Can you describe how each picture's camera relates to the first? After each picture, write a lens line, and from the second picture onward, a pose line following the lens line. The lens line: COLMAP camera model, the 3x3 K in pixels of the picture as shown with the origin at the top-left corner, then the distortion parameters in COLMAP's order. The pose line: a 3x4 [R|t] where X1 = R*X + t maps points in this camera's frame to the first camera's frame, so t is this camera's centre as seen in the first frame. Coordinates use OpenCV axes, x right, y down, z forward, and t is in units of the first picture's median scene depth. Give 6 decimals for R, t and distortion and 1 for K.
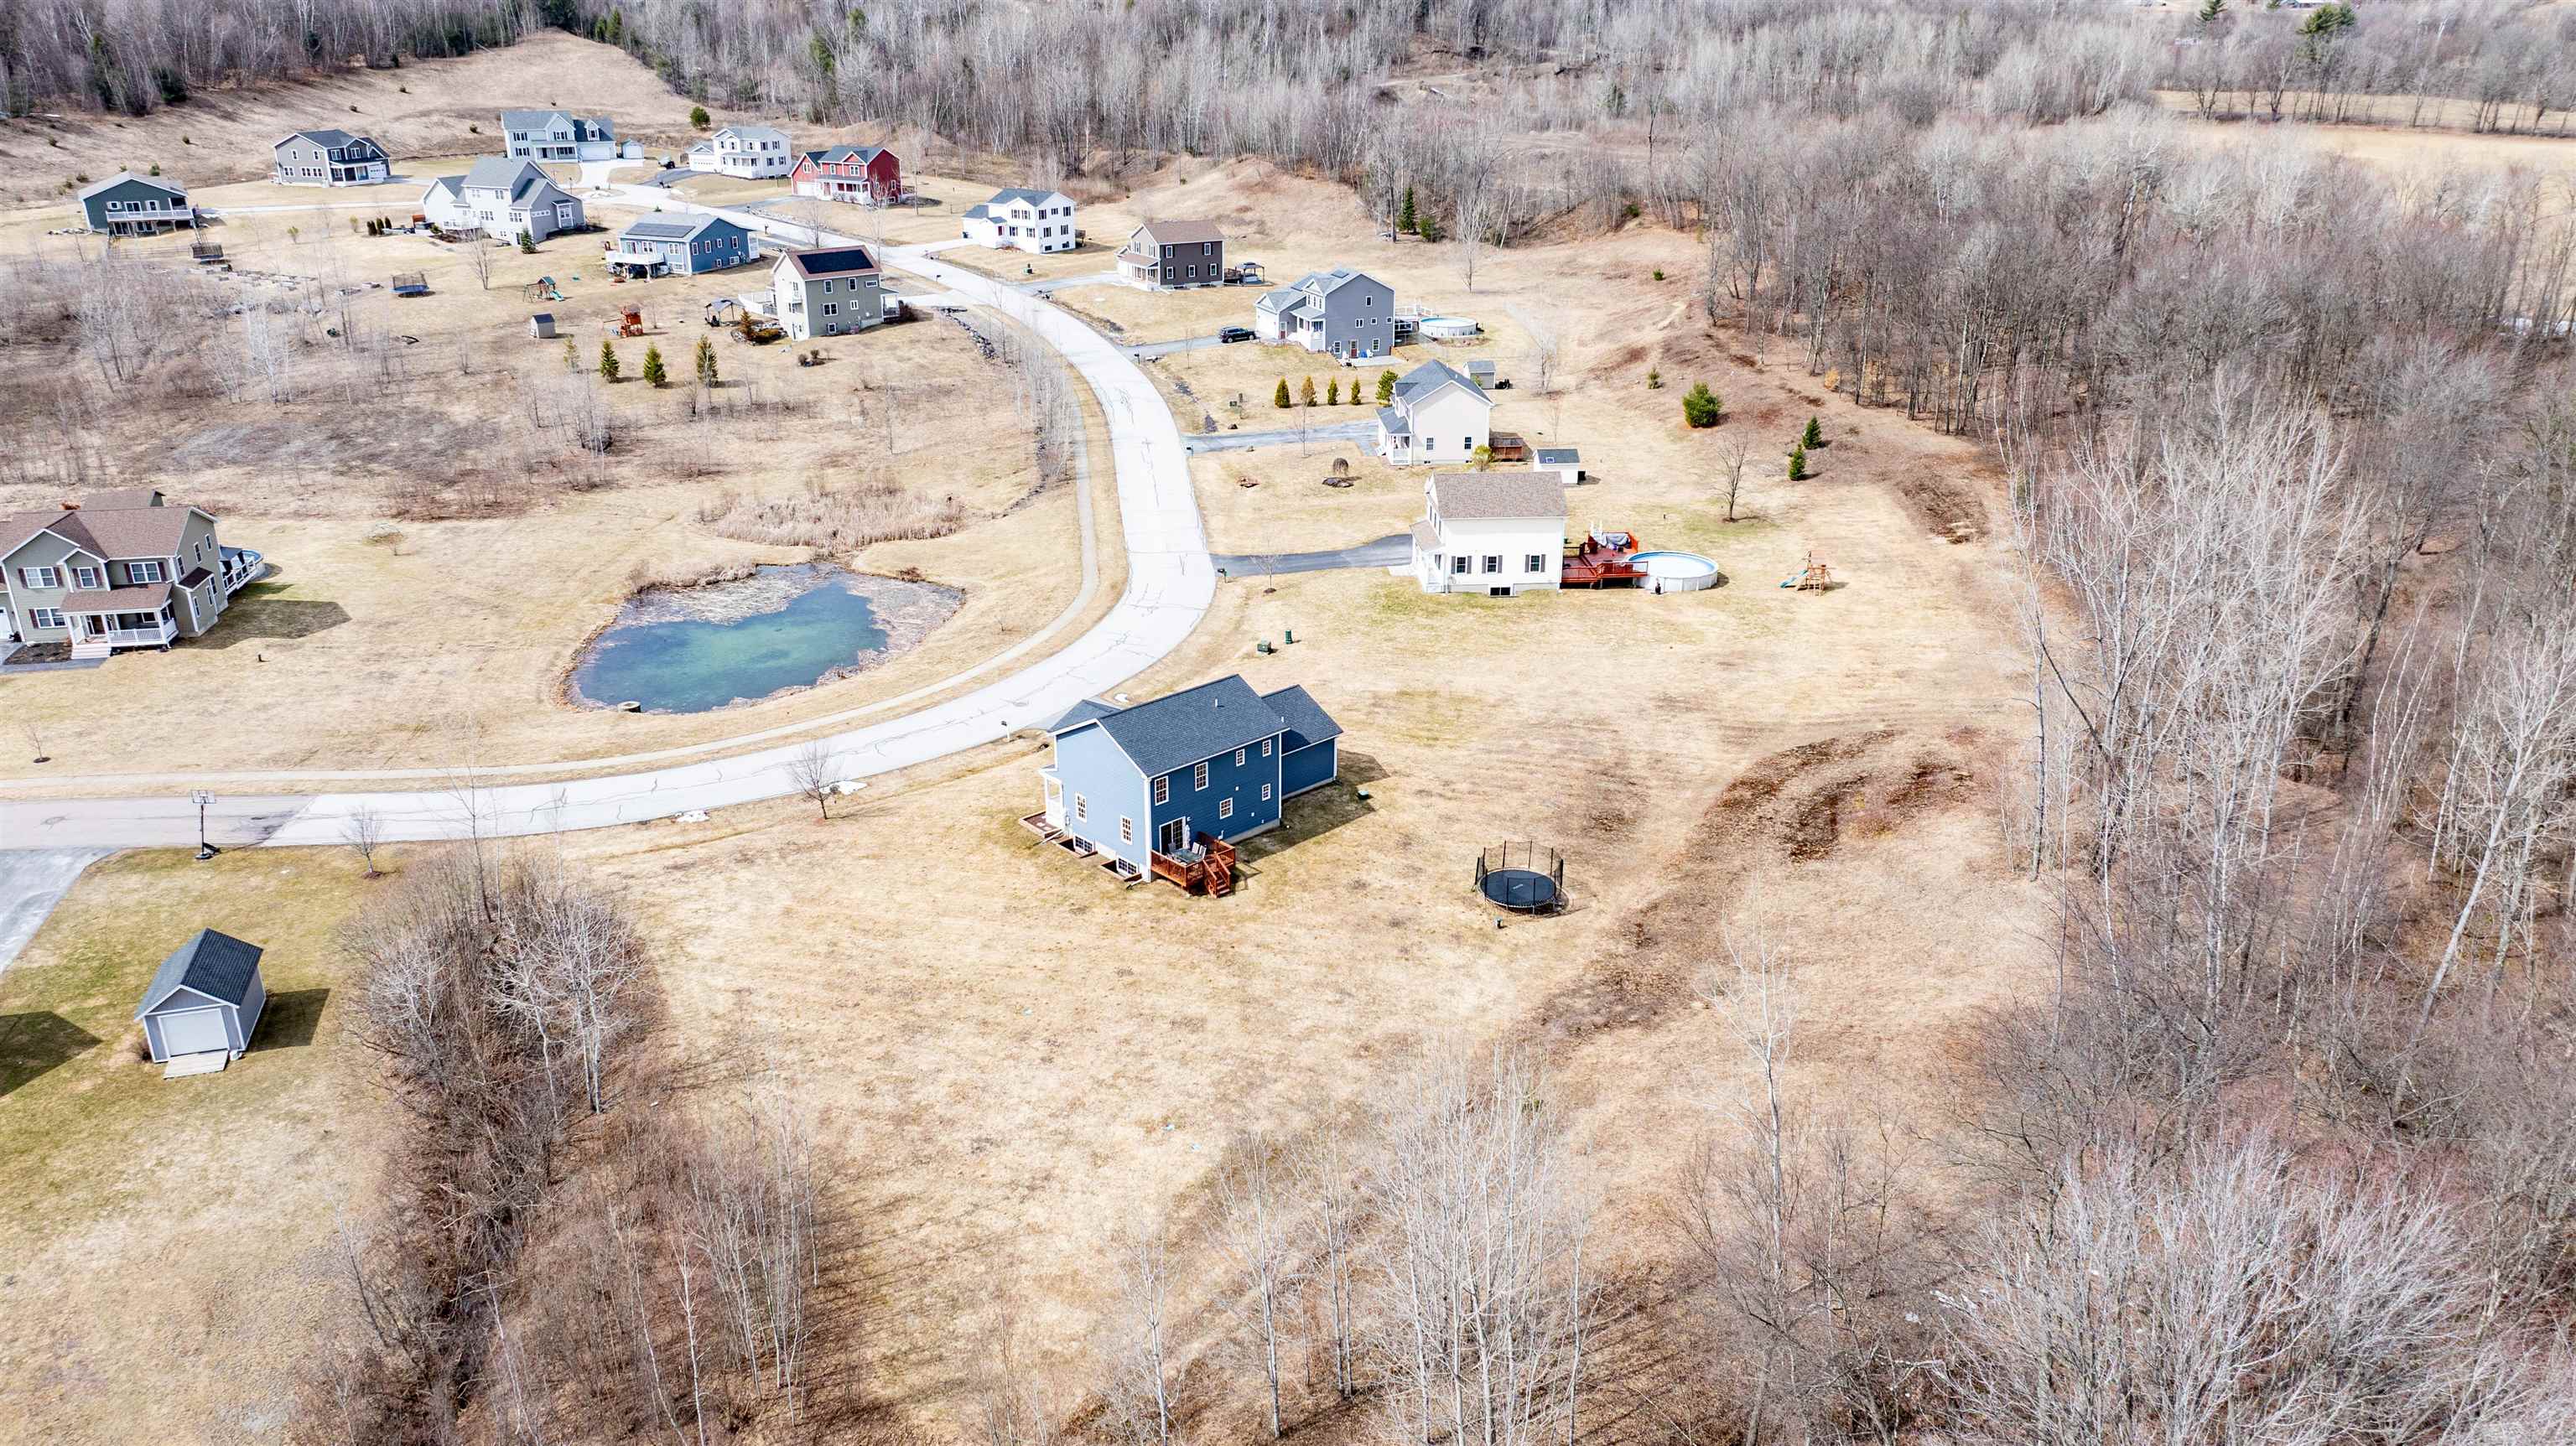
lens RADIAL K [[1797.5, 0, 1288.0], [0, 1797.5, 723.0], [0, 0, 1]] dist [-0.025098, 0.005234]
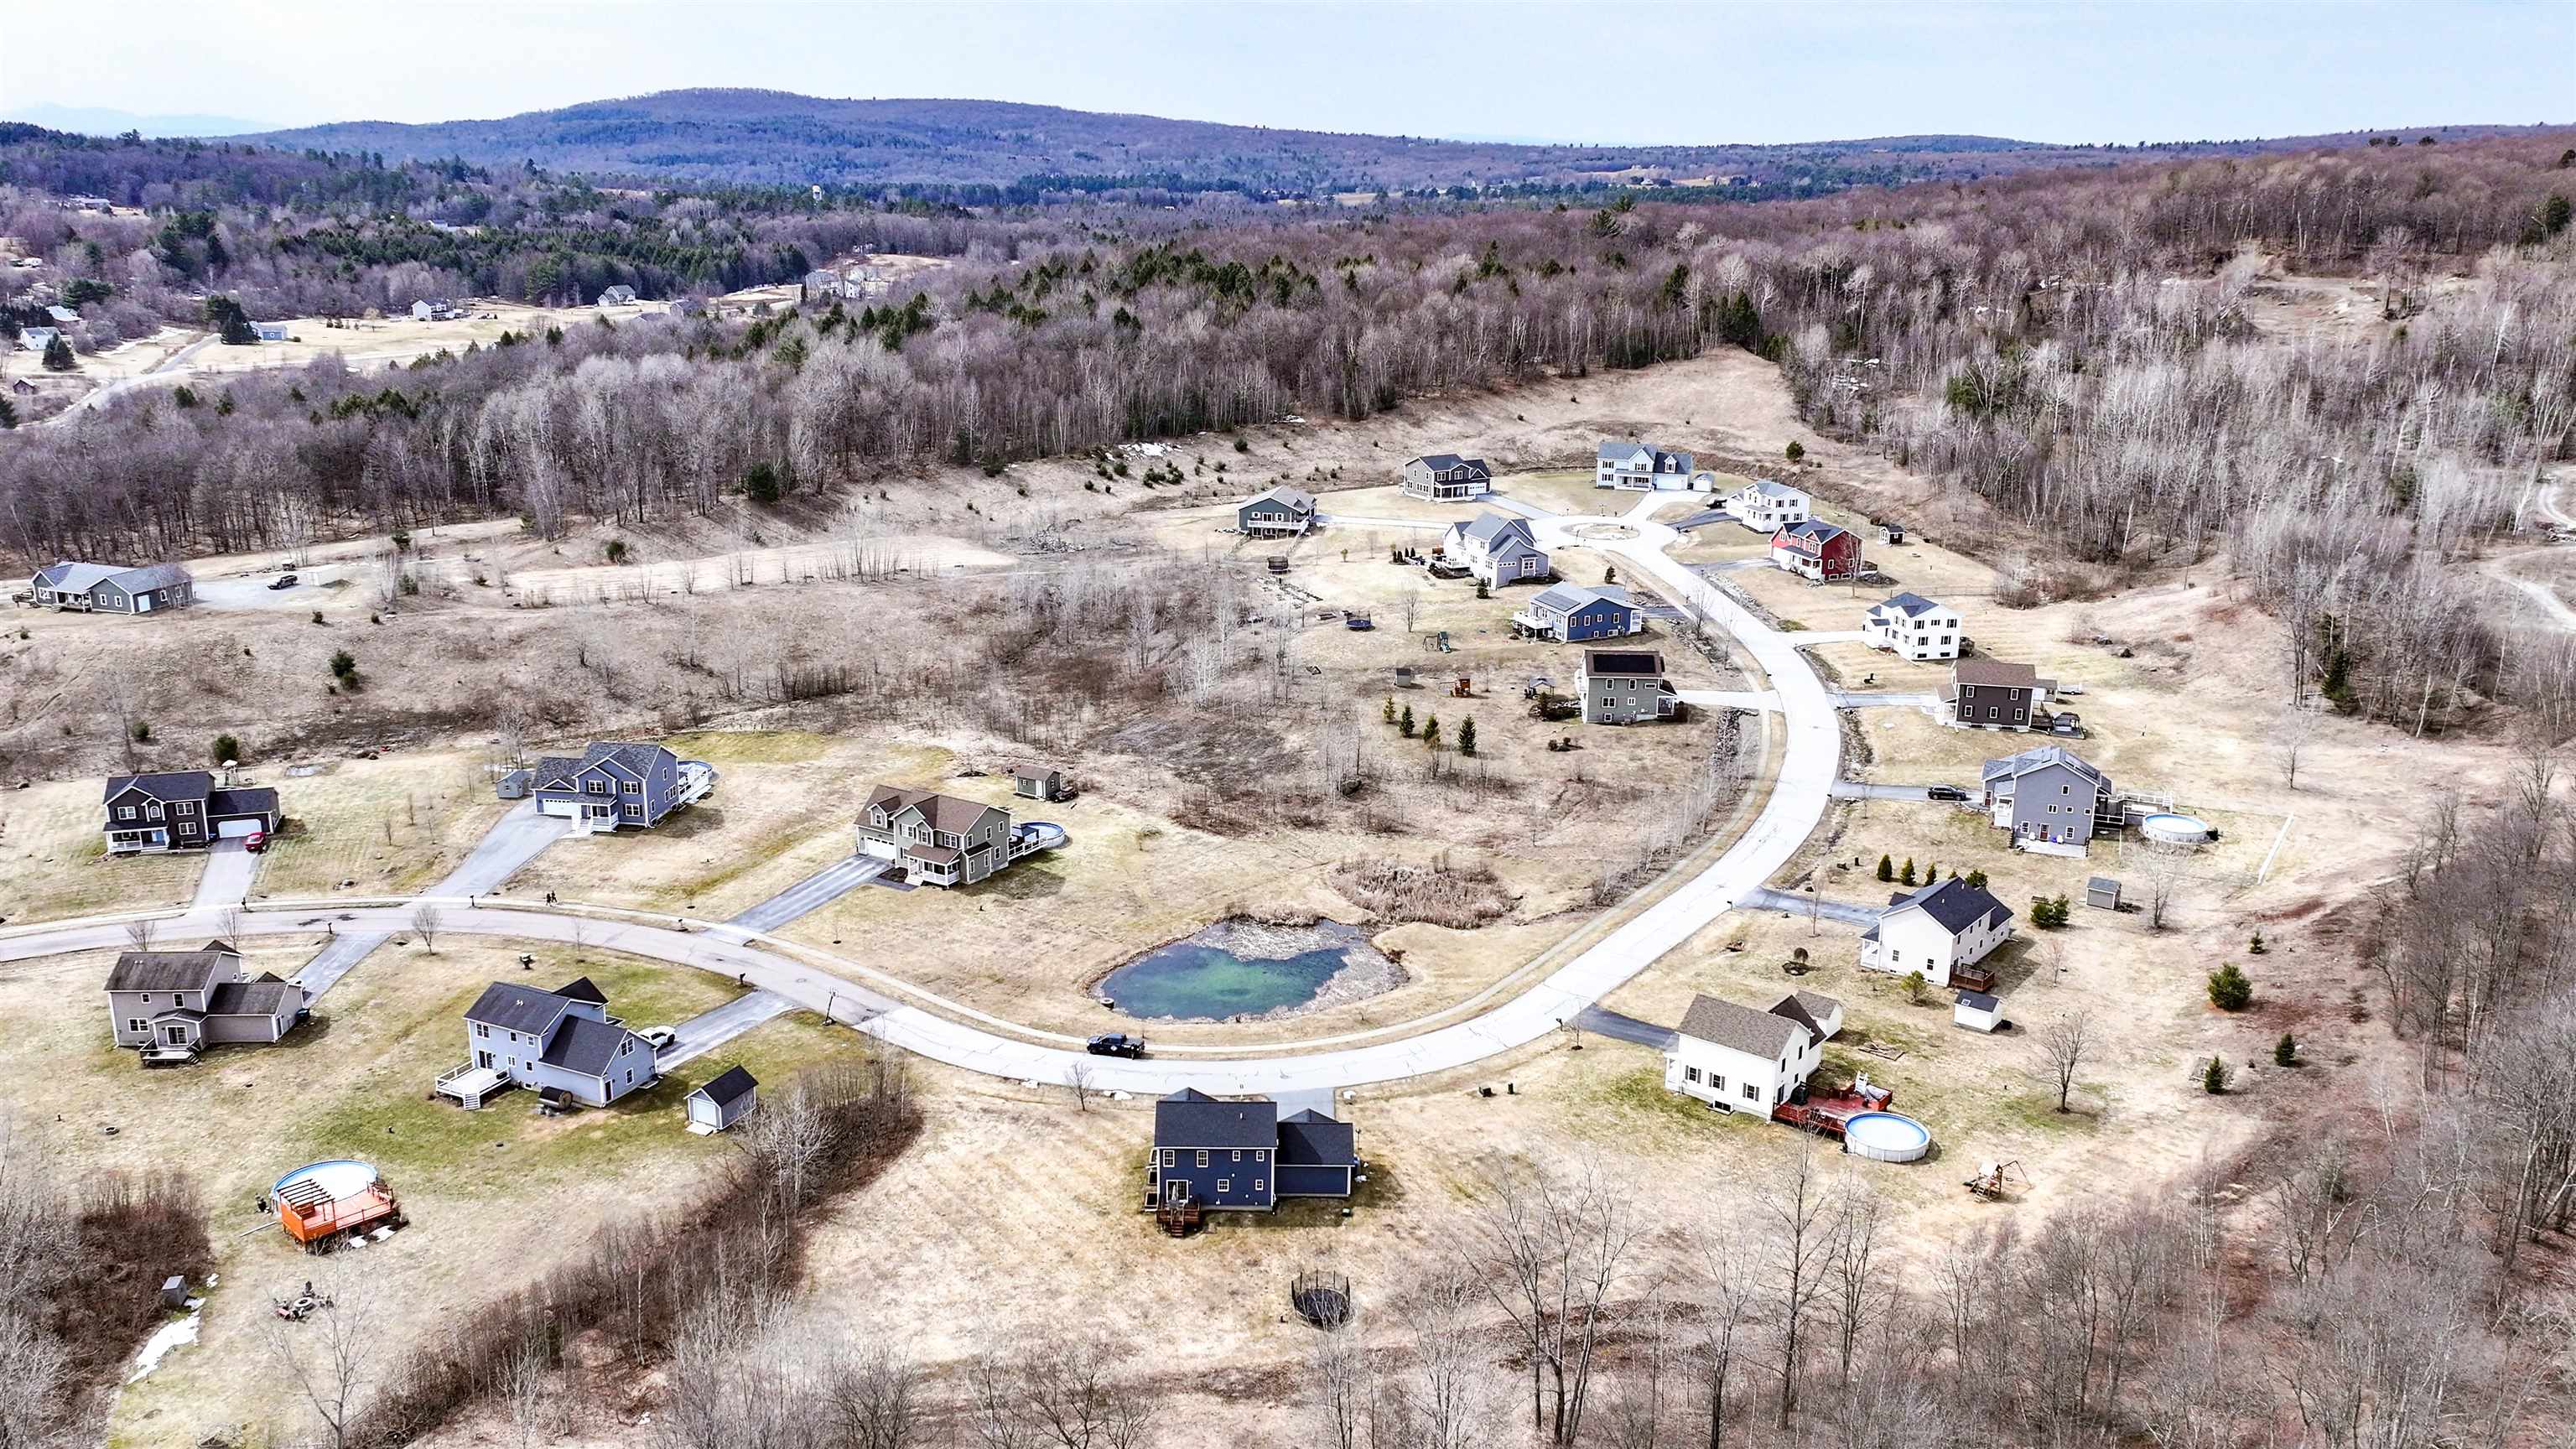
lens RADIAL K [[2049.9, 0, 1262.2], [0, 2049.9, 731.6], [0, 0, 1]] dist [0.014861, -0.003965]
pose [[0.726055, 0.187998, -0.661439, 0.473382], [-0.258188, 0.966054, -0.008833, -0.140639], [0.637325, 0.177189, 0.749947, -0.154123]]
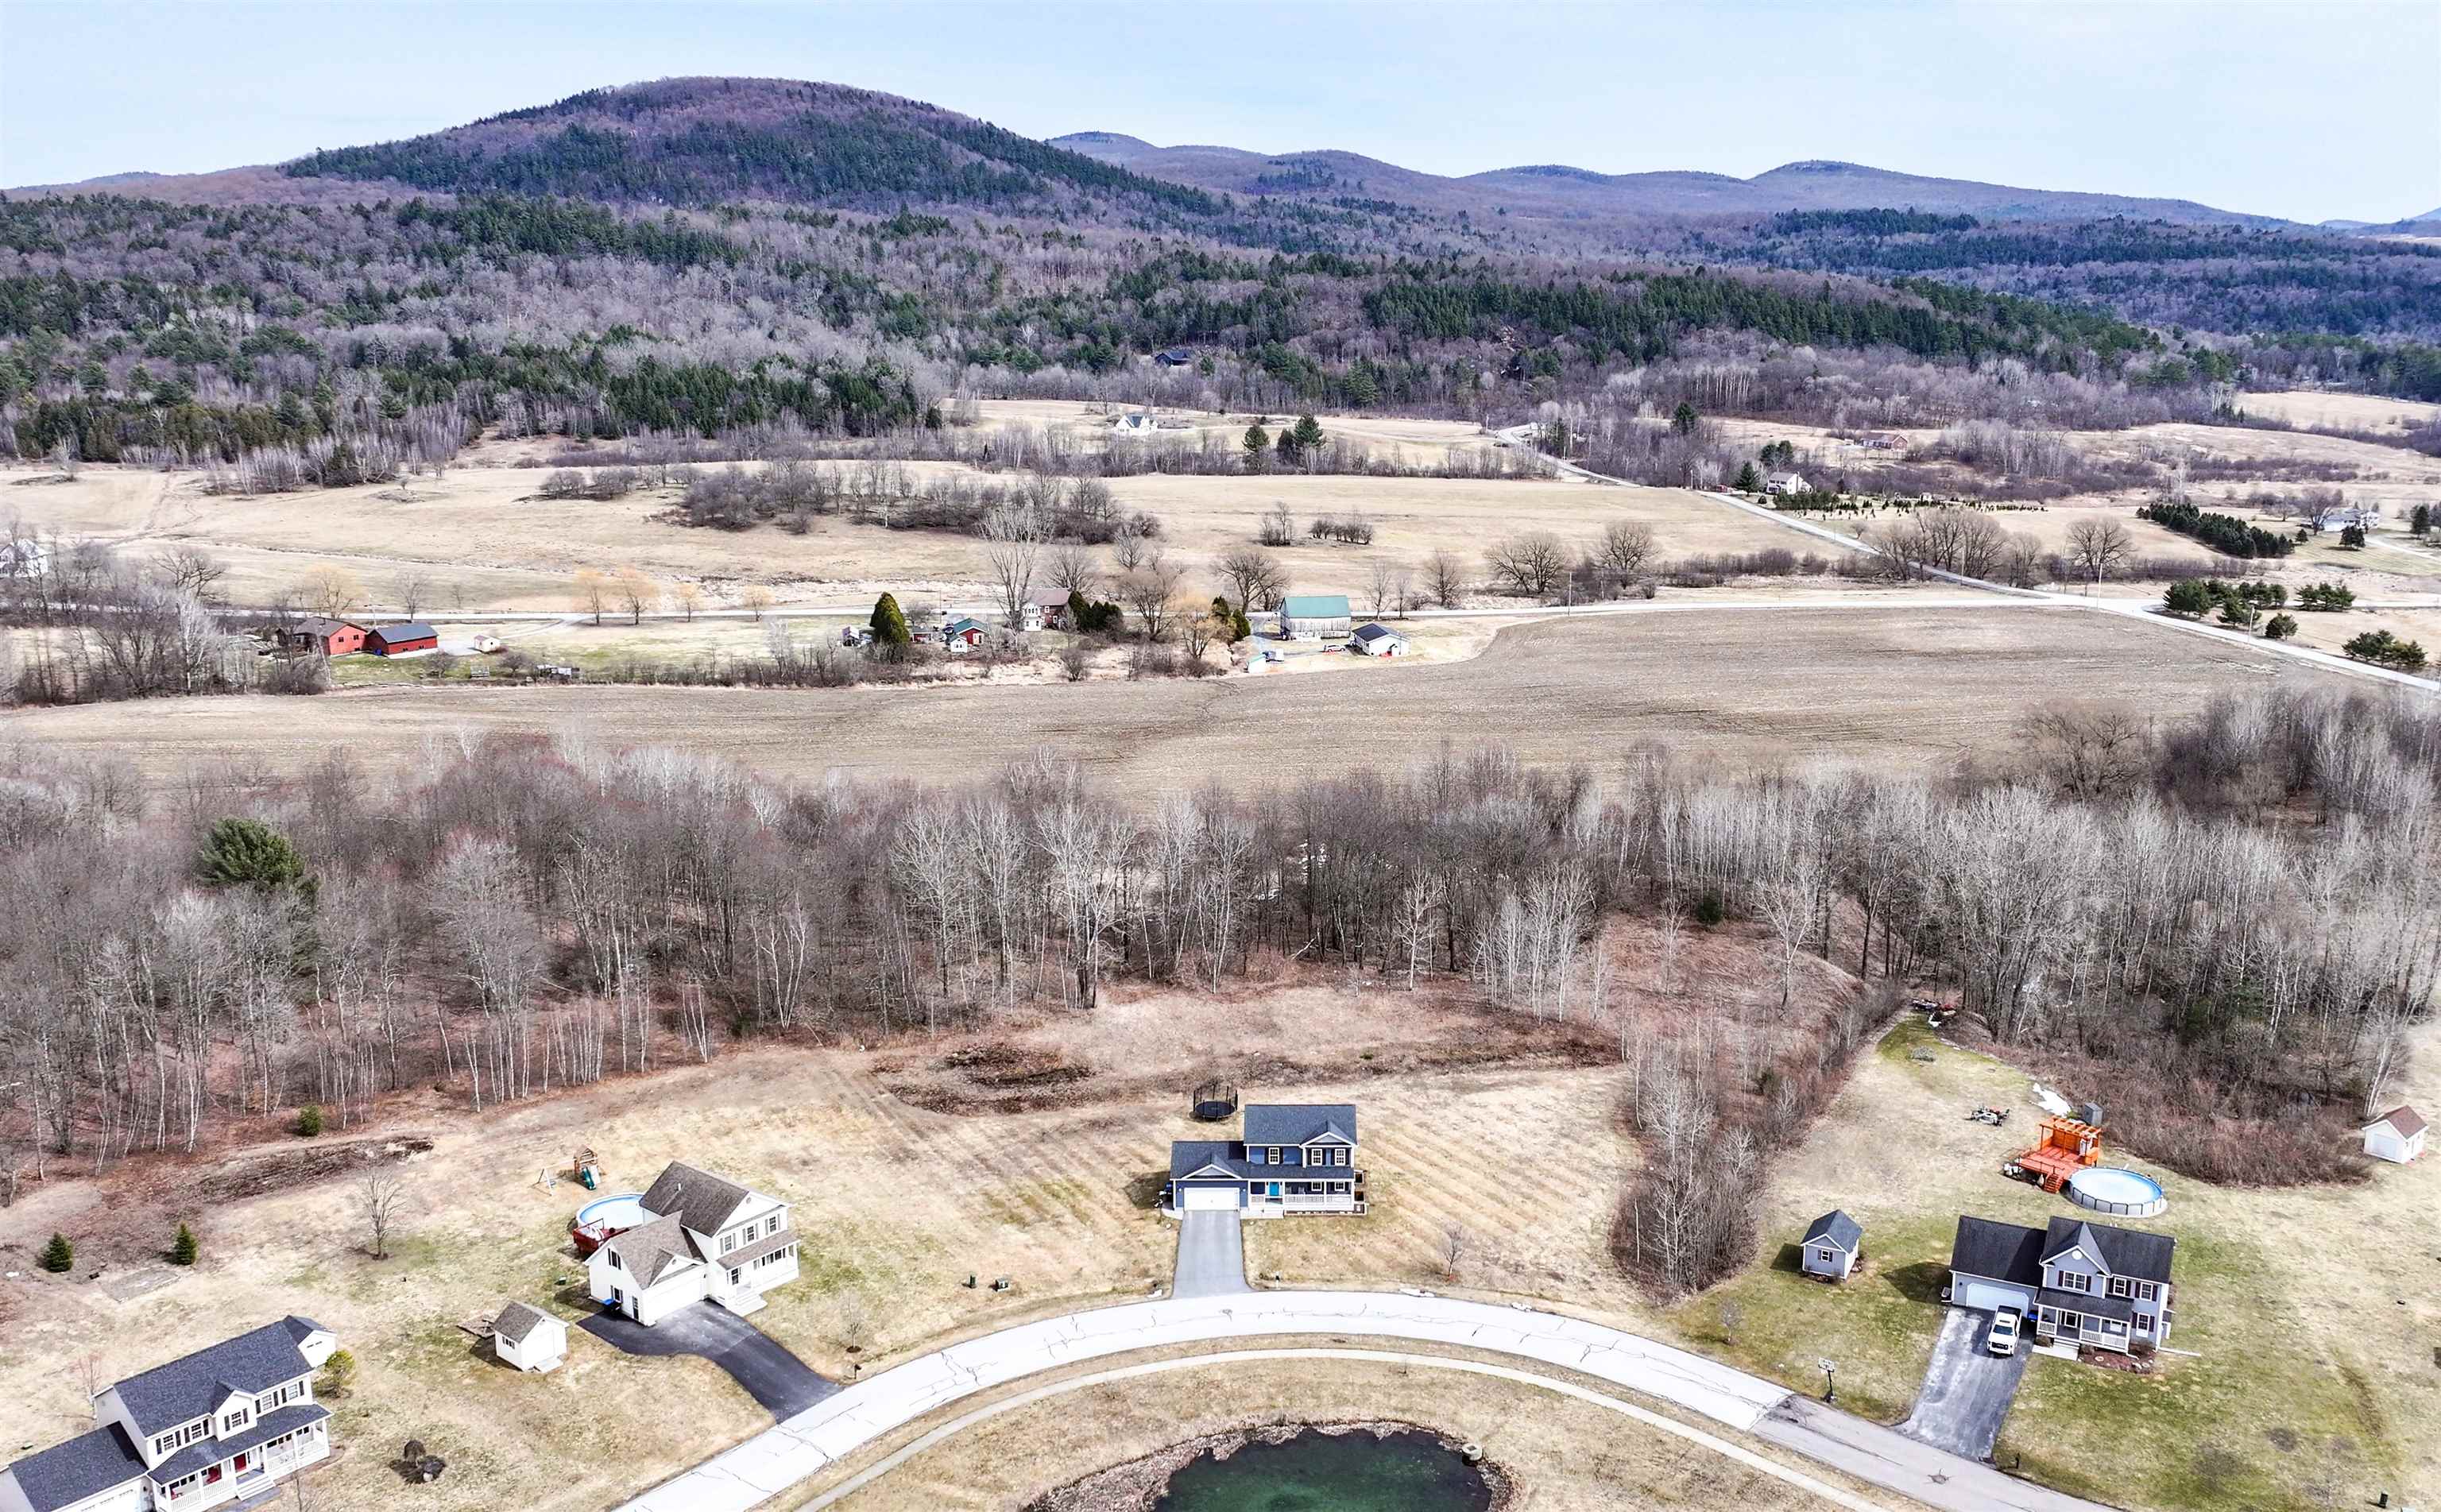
lens RADIAL K [[2151.3, 0, 1324.9], [0, 2151.3, 758.7], [0, 0, 1]] dist [0.013943, 0.002965]
pose [[-0.734959, -0.160091, 0.658943, -0.601121], [0.244402, 0.843888, 0.477621, -0.550148], [-0.632536, 0.512079, -0.581097, 0.882868]]
